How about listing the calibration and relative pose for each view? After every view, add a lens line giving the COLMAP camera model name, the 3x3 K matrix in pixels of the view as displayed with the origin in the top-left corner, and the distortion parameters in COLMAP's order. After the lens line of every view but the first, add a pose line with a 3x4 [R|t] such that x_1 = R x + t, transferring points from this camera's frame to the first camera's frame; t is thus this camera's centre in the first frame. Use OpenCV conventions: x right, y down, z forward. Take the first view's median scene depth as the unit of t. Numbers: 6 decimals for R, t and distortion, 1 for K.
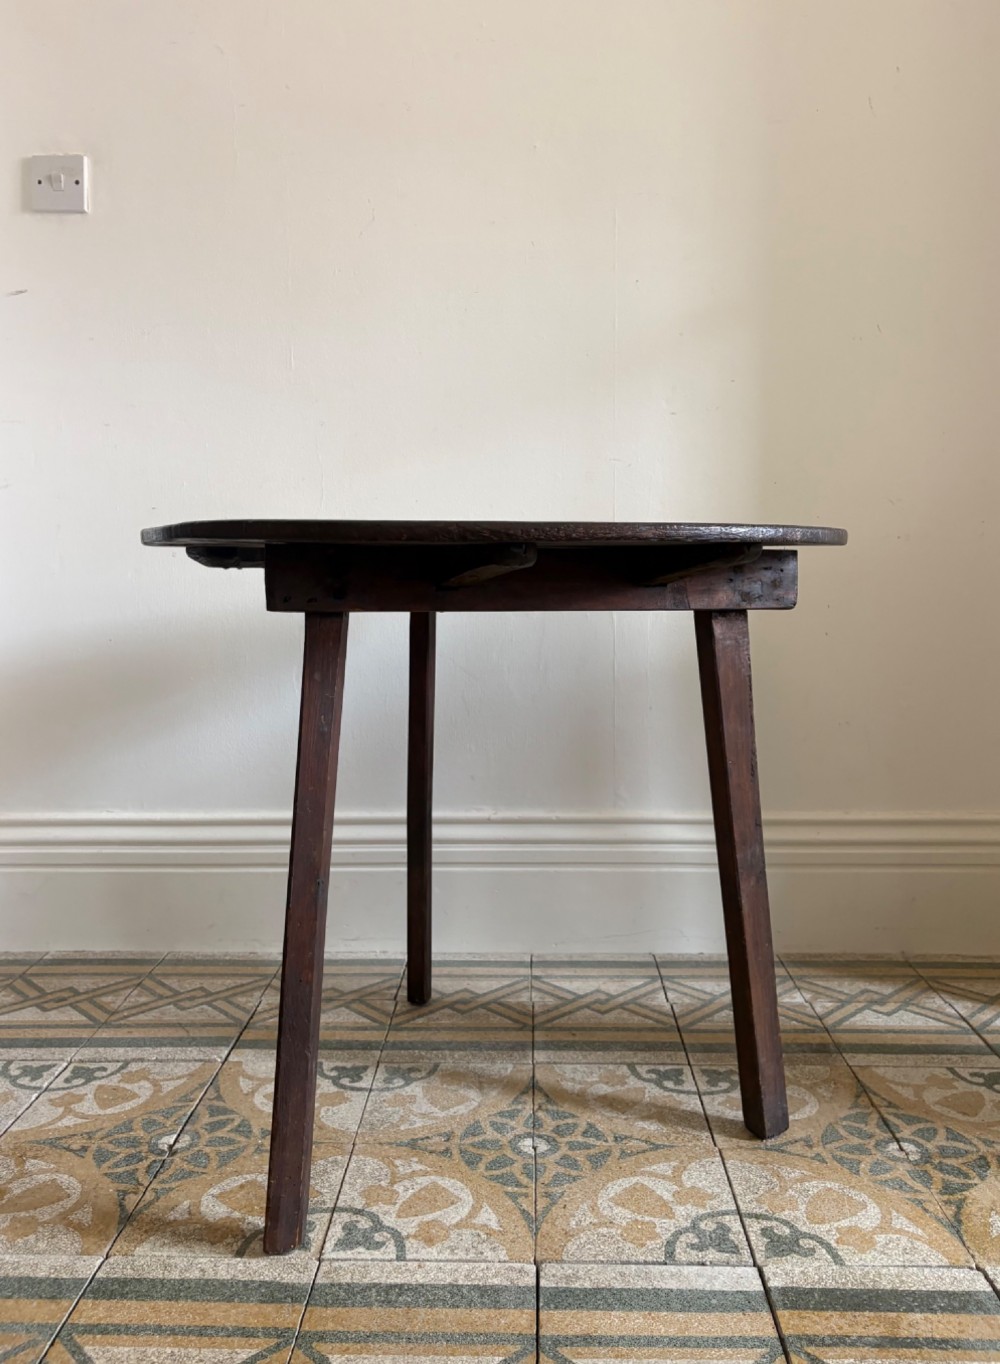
lens RADIAL K [[1115.5, 0, 501.0], [0, 1115.5, 654.6], [0, 0, 1]] dist [0.025141, -0.029583]
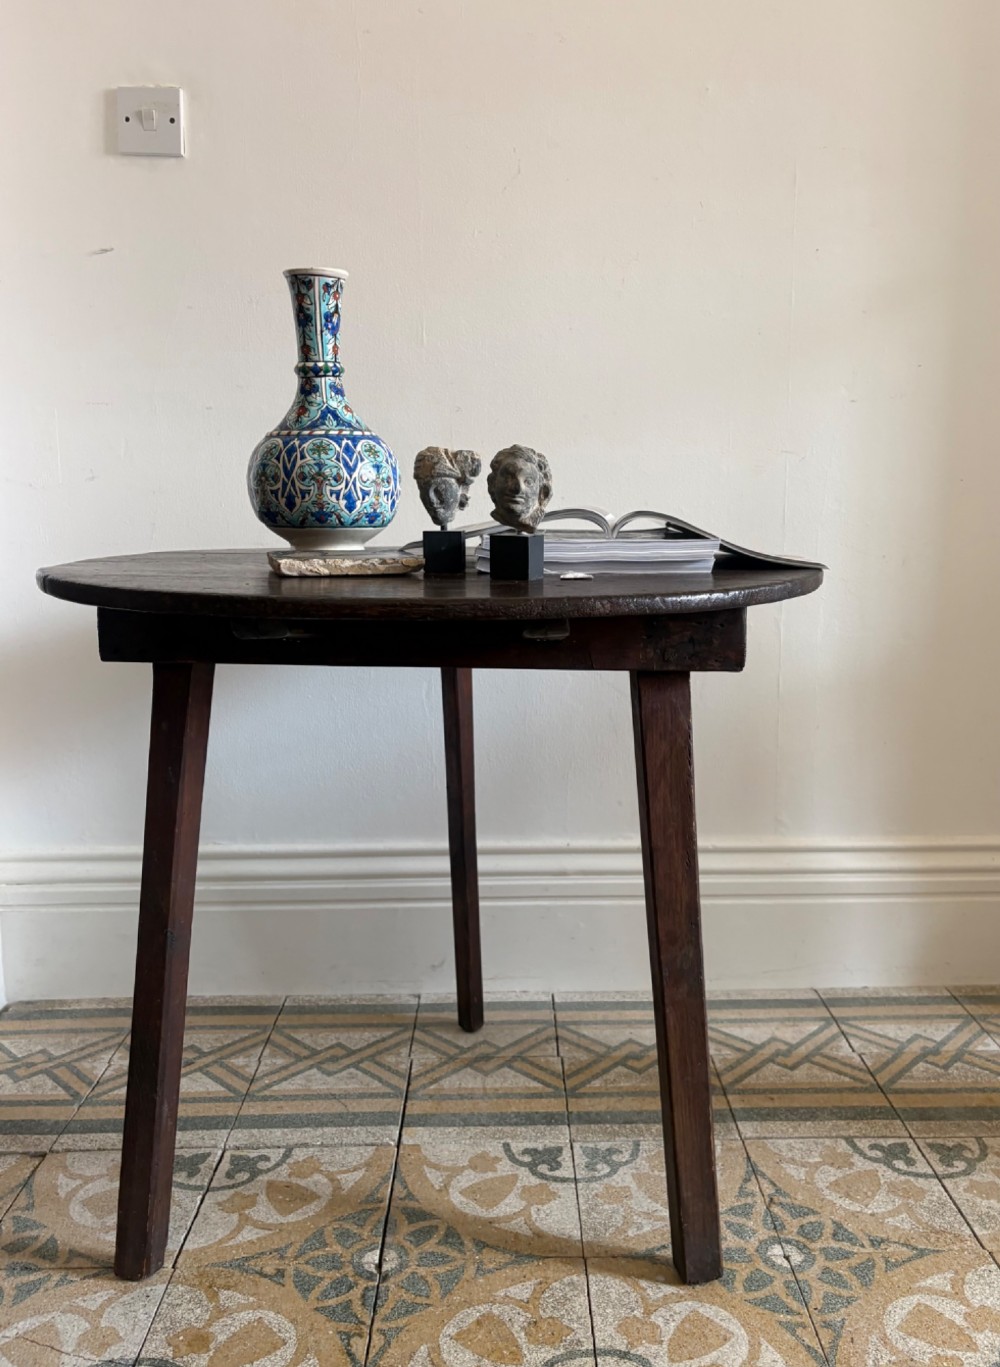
lens RADIAL K [[1118.0, 0, 520.9], [0, 1118.0, 674.9], [0, 0, 1]] dist [0.025141, -0.029583]
pose [[0.998552, -0.004714, 0.053589, -0.204085], [0.000679, 0.997178, 0.075064, -0.082604], [-0.053791, -0.074919, 0.995738, 0.132973]]
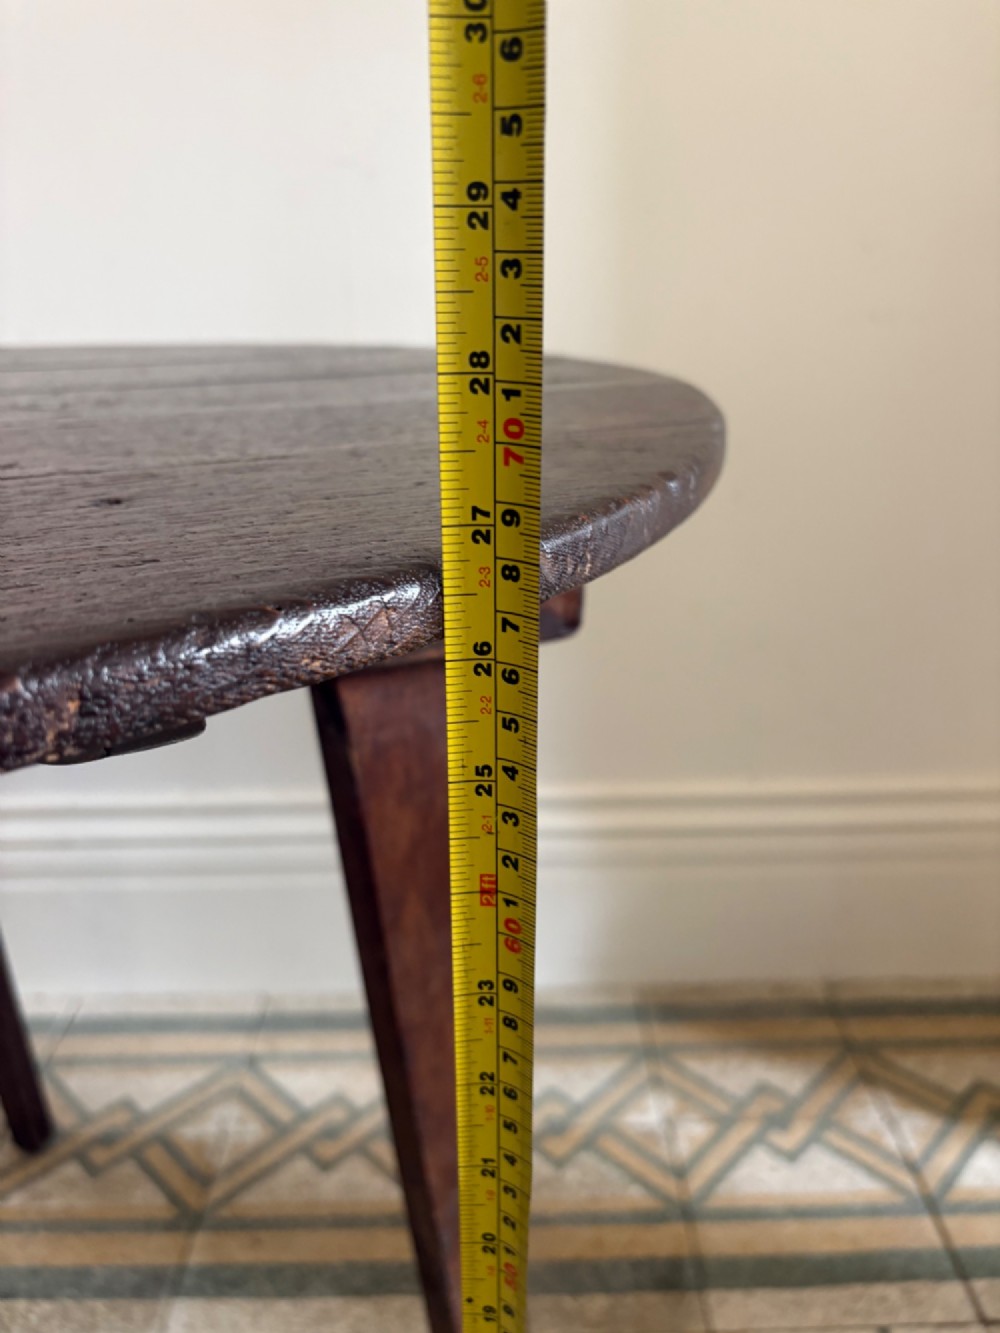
lens RADIAL K [[1043.7, 0, 518.7], [0, 1043.7, 683.7], [0, 0, 1]] dist [0.041874, -0.056854]
pose [[0.999050, -0.023344, 0.036805, 0.205068], [0.011546, 0.956053, 0.292965, -0.109361], [-0.042026, -0.292262, 0.955414, 0.602362]]
